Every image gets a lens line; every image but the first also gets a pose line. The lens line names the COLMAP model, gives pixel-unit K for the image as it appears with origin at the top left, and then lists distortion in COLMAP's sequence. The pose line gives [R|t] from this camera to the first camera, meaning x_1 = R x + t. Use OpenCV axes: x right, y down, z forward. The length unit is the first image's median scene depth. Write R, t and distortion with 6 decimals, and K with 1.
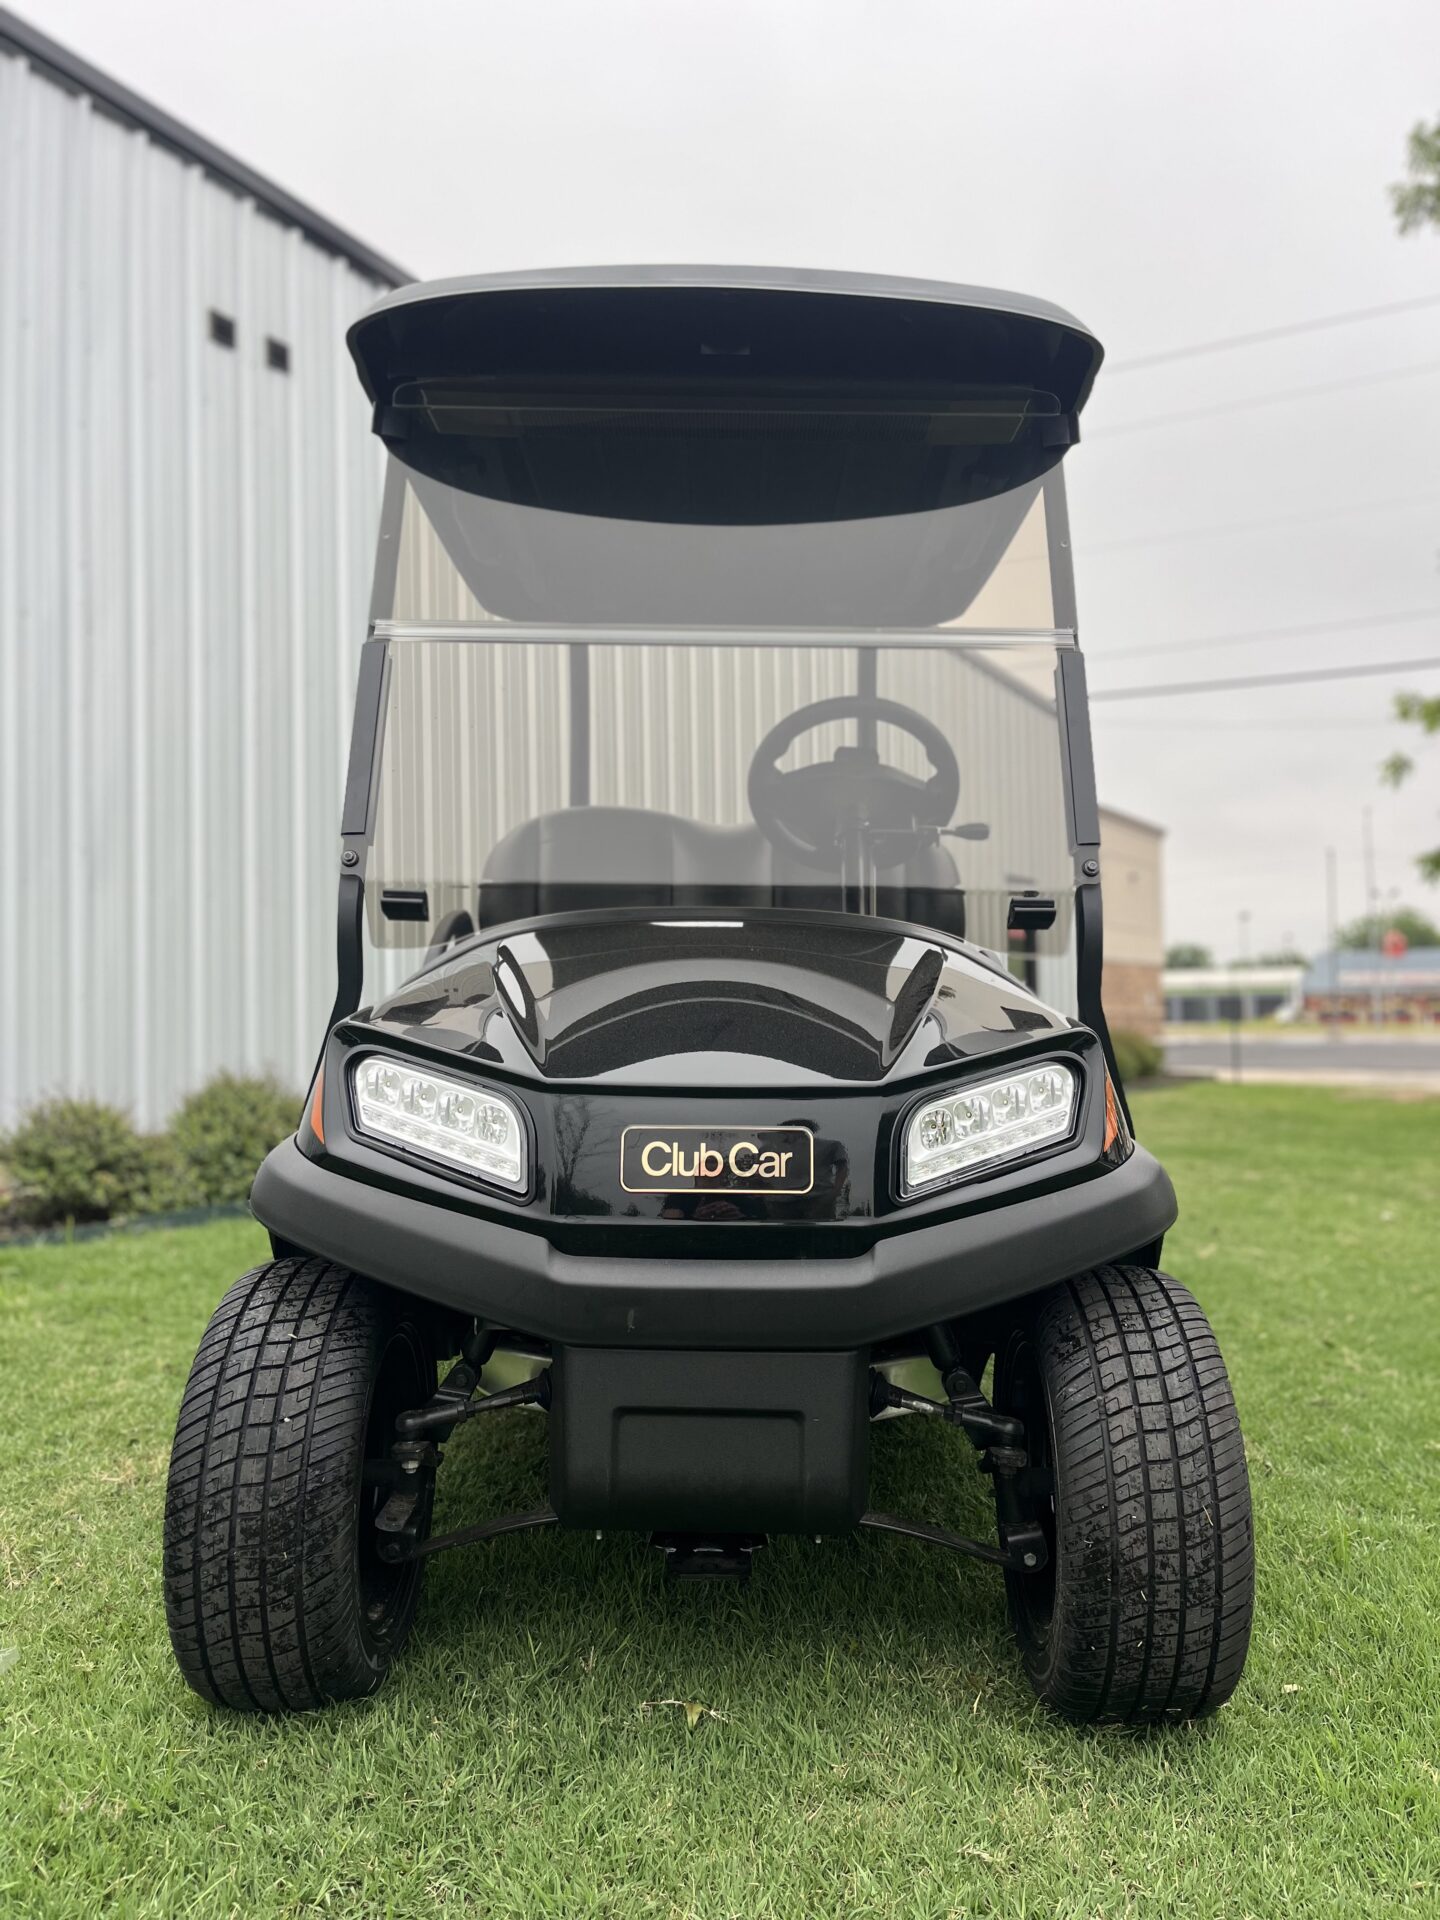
lens RADIAL K [[1479.3, 0, 722.7], [0, 1479.3, 917.3], [0, 0, 1]] dist [0.050640, -0.004415]
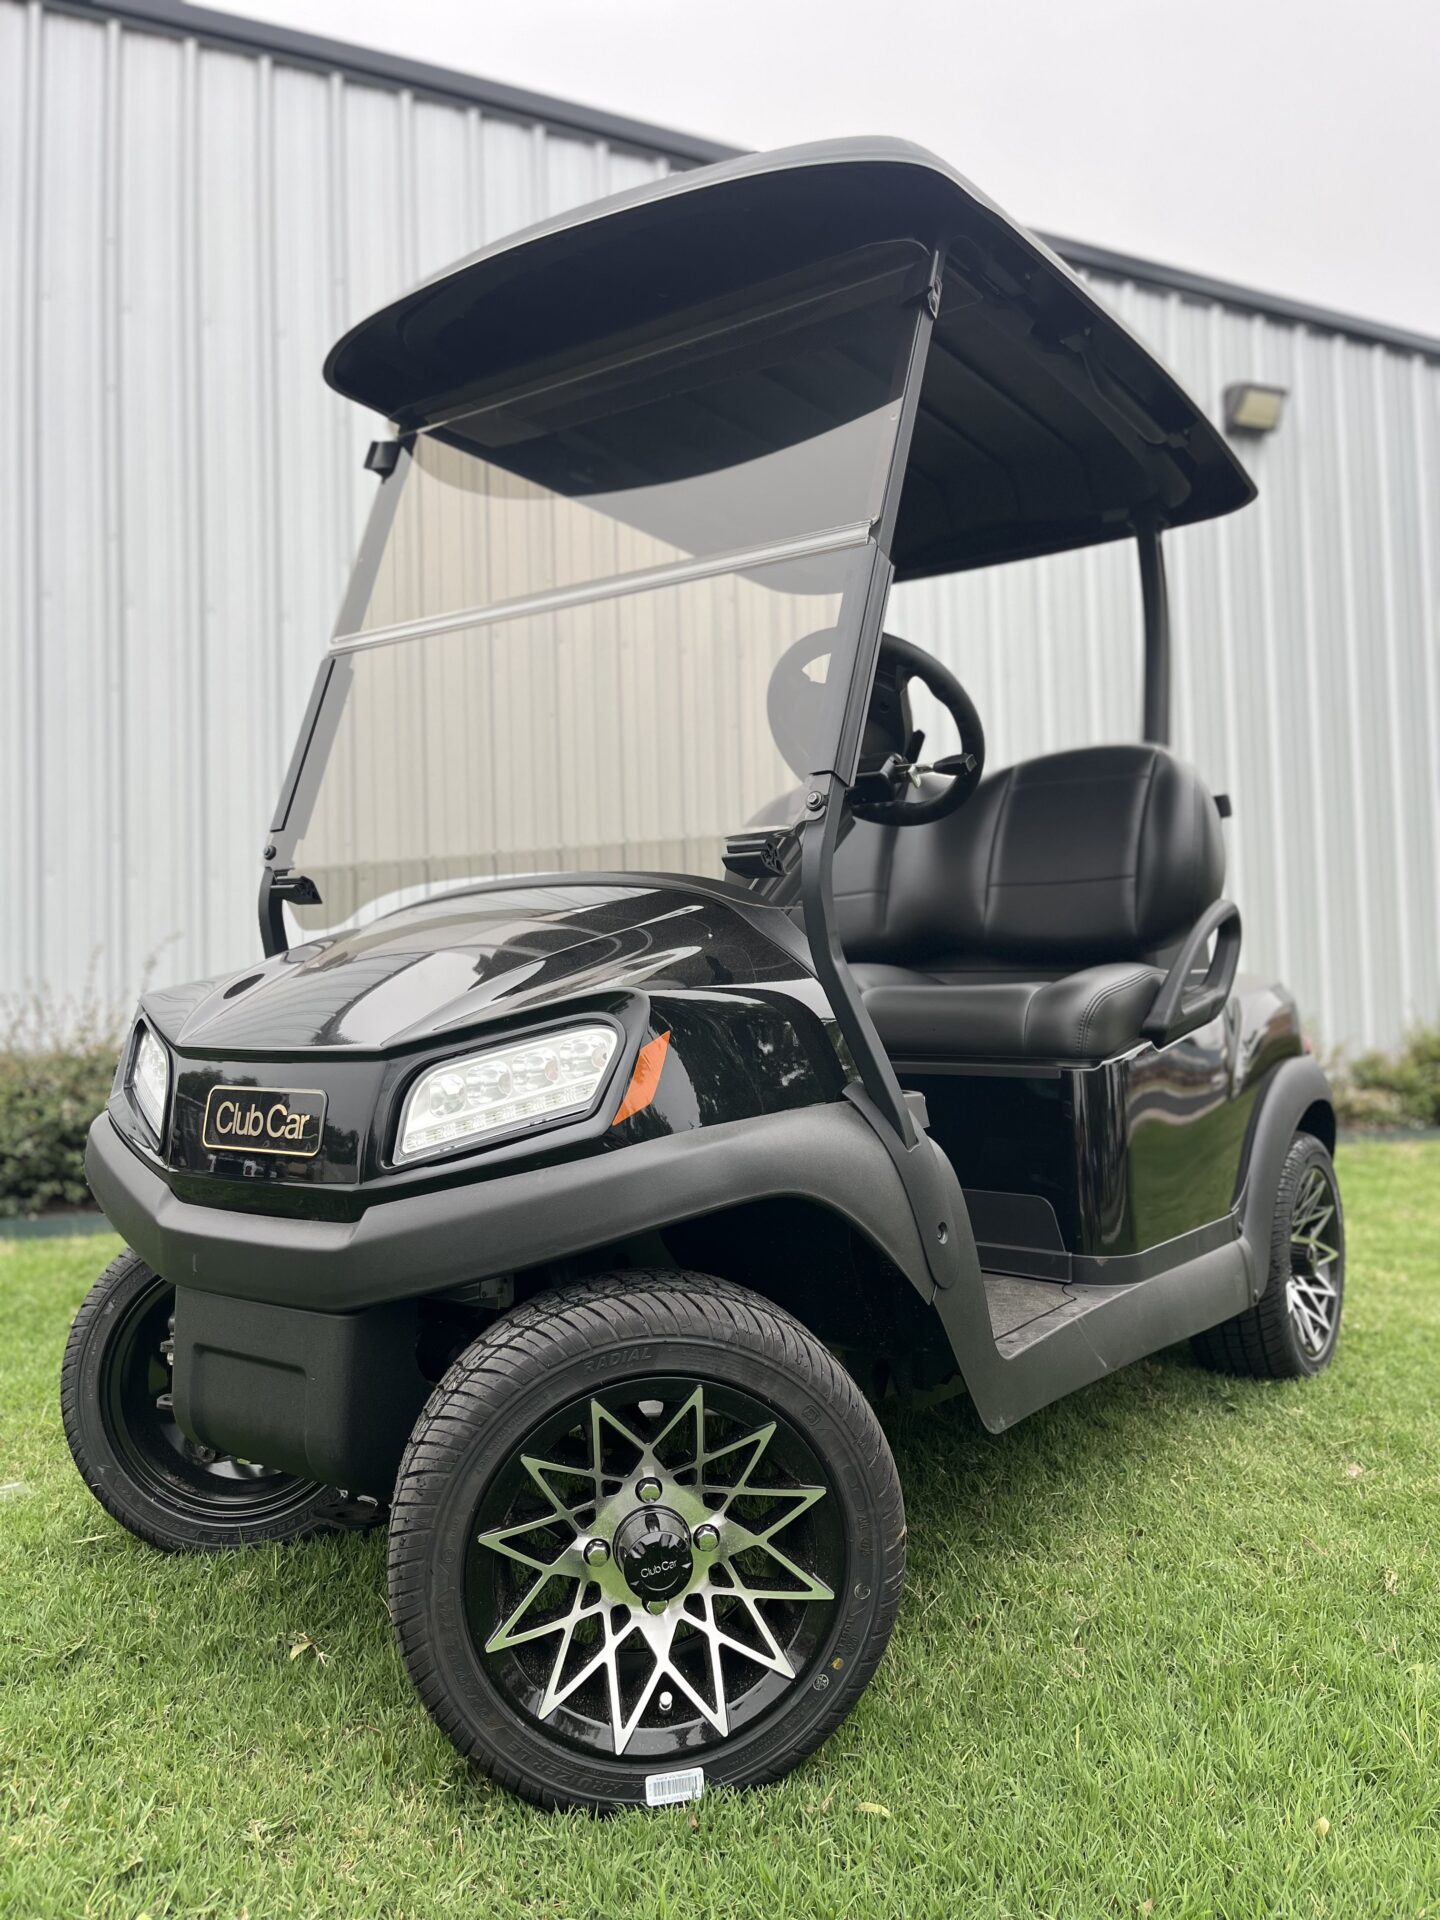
lens RADIAL K [[1479.3, 0, 722.7], [0, 1479.3, 917.3], [0, 0, 1]] dist [0.050640, -0.004415]
pose [[0.817991, -0.044417, -0.573514, 0.877141], [0.059231, 0.998219, 0.007171, 0.031777], [0.572173, -0.039836, 0.819165, 0.328664]]
